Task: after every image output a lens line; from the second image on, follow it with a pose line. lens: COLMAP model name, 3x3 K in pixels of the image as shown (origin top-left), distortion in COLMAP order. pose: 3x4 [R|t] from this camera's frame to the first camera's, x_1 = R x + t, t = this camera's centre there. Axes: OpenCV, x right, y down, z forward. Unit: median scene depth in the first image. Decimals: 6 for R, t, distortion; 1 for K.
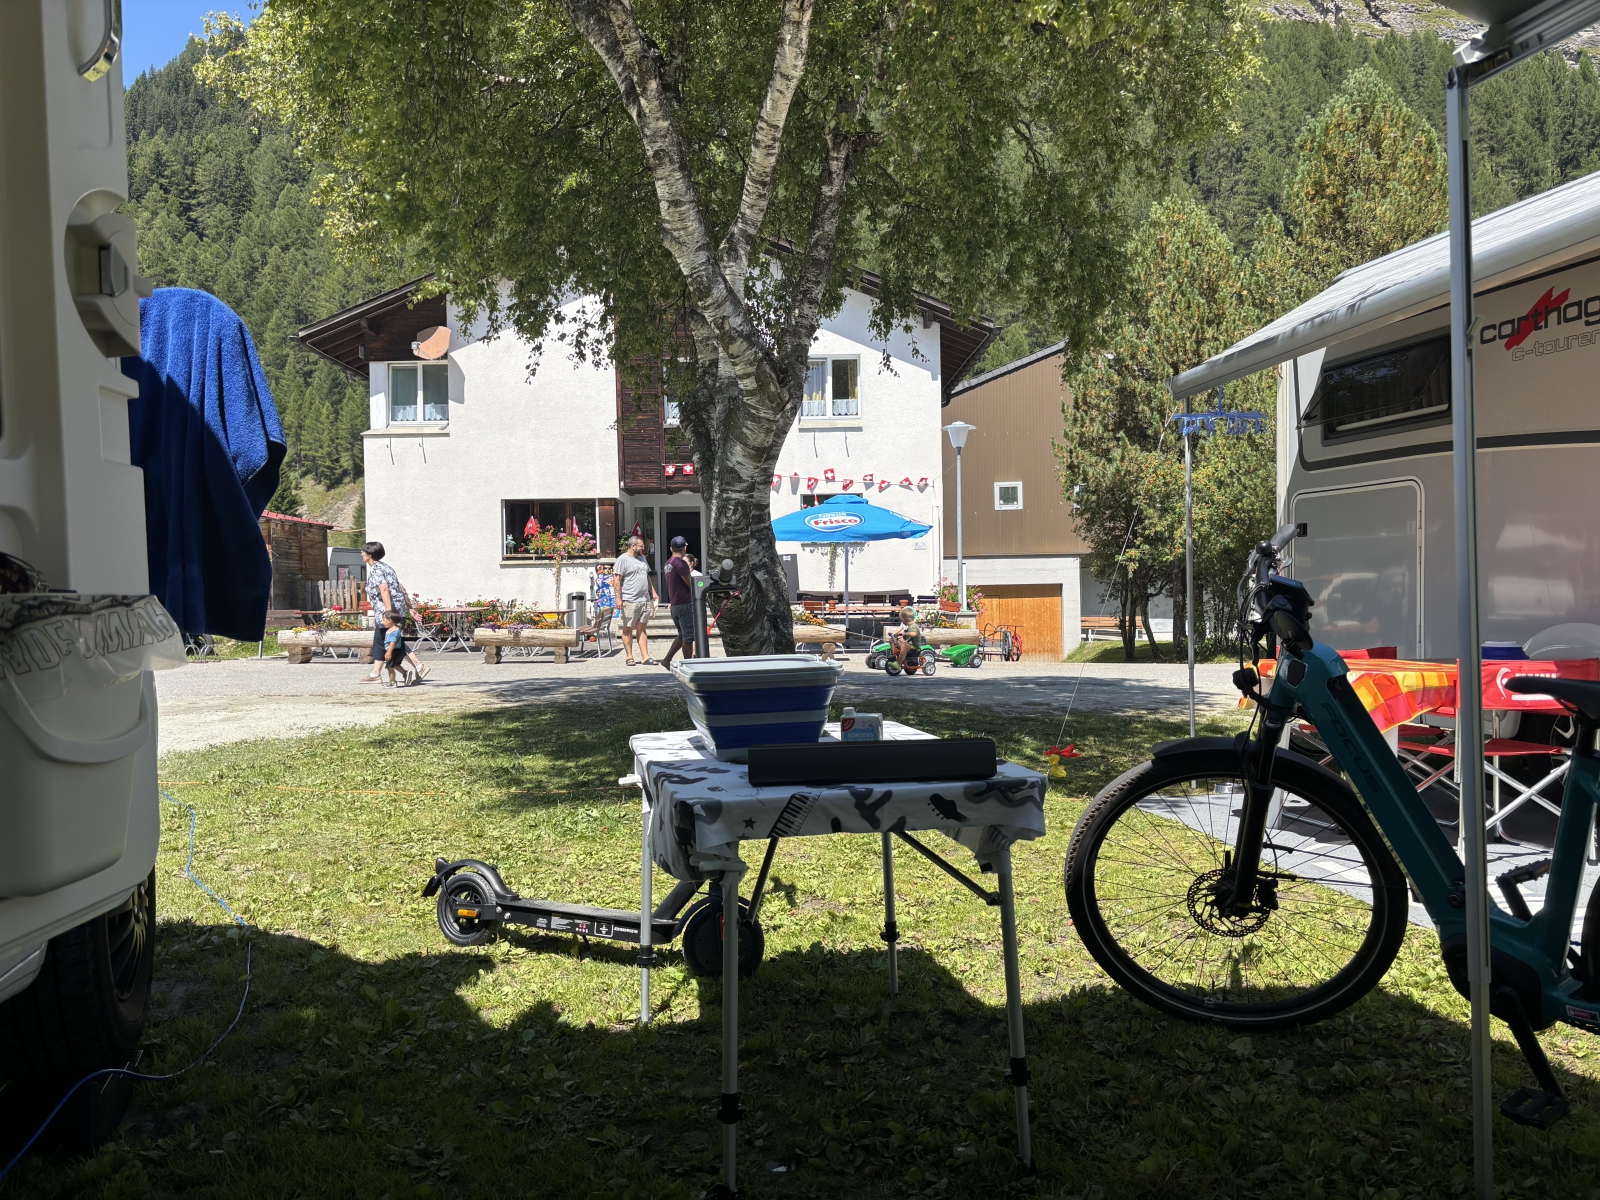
lens RADIAL K [[1190.1, 0, 802.5], [0, 1190.1, 625.2], [0, 0, 1]] dist [0.037517, -0.051397]
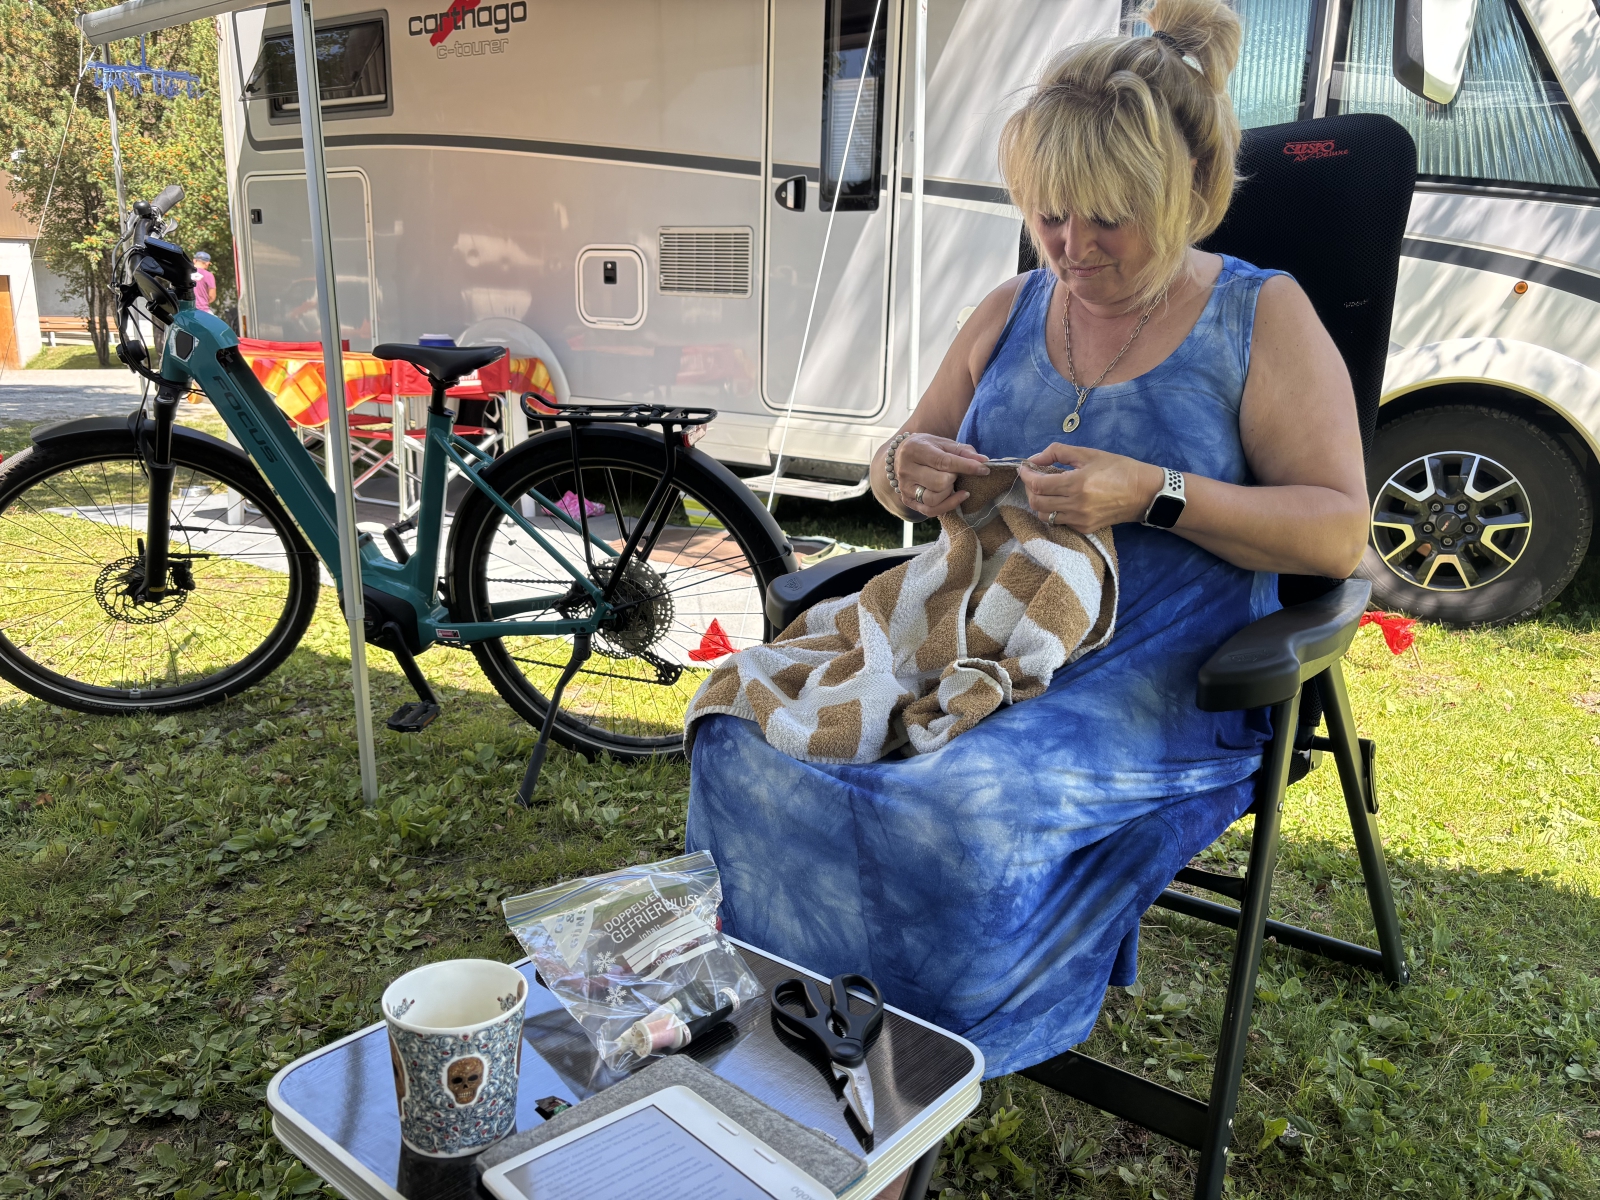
lens RADIAL K [[1190.1, 0, 802.5], [0, 1190.1, 625.2], [0, 0, 1]] dist [0.037517, -0.051397]
pose [[0.710410, -0.153292, 0.686891, 0.033349], [-0.014387, 0.972624, 0.231939, 0.013825], [-0.703641, -0.174654, 0.688757, -0.026236]]
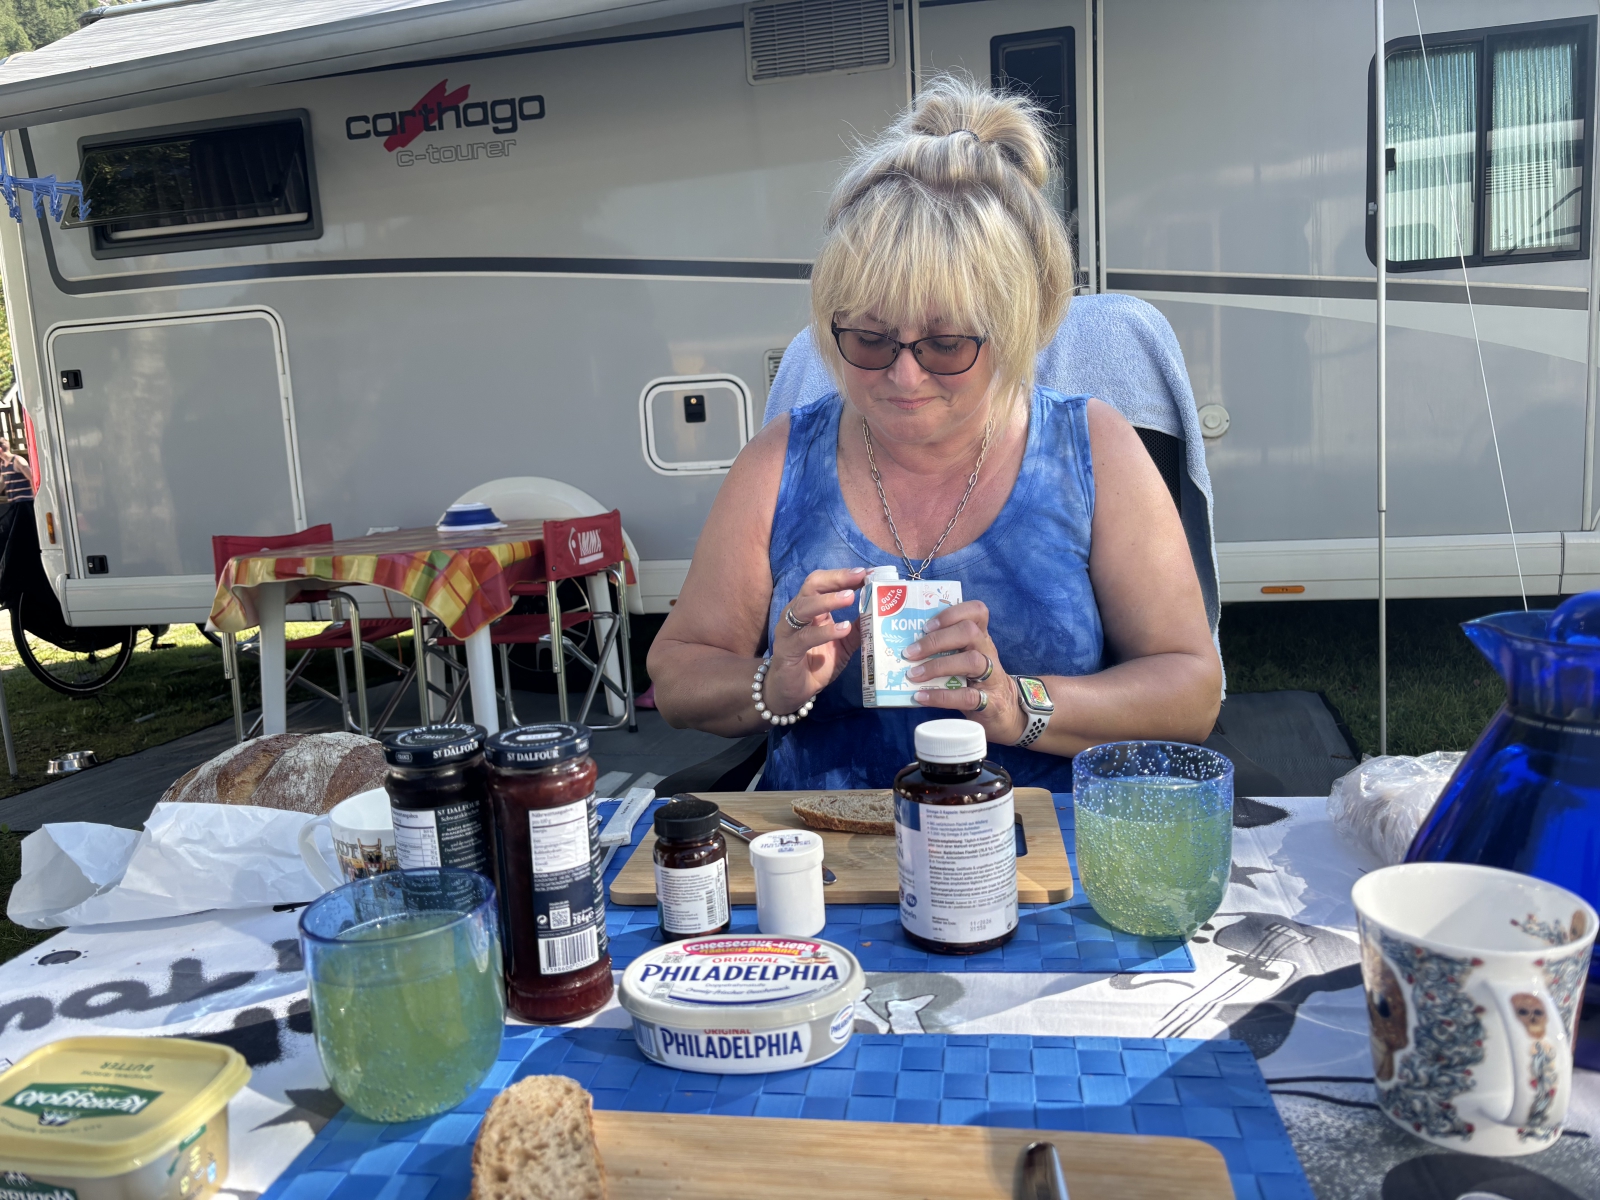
lens RADIAL K [[1190.1, 0, 802.5], [0, 1190.1, 625.2], [0, 0, 1]] dist [0.037517, -0.051397]
pose [[0.424350, -0.147506, 0.893403, -0.082883], [0.072928, 0.989005, 0.128652, 0.007291], [-0.902557, 0.010560, 0.430442, 0.456027]]
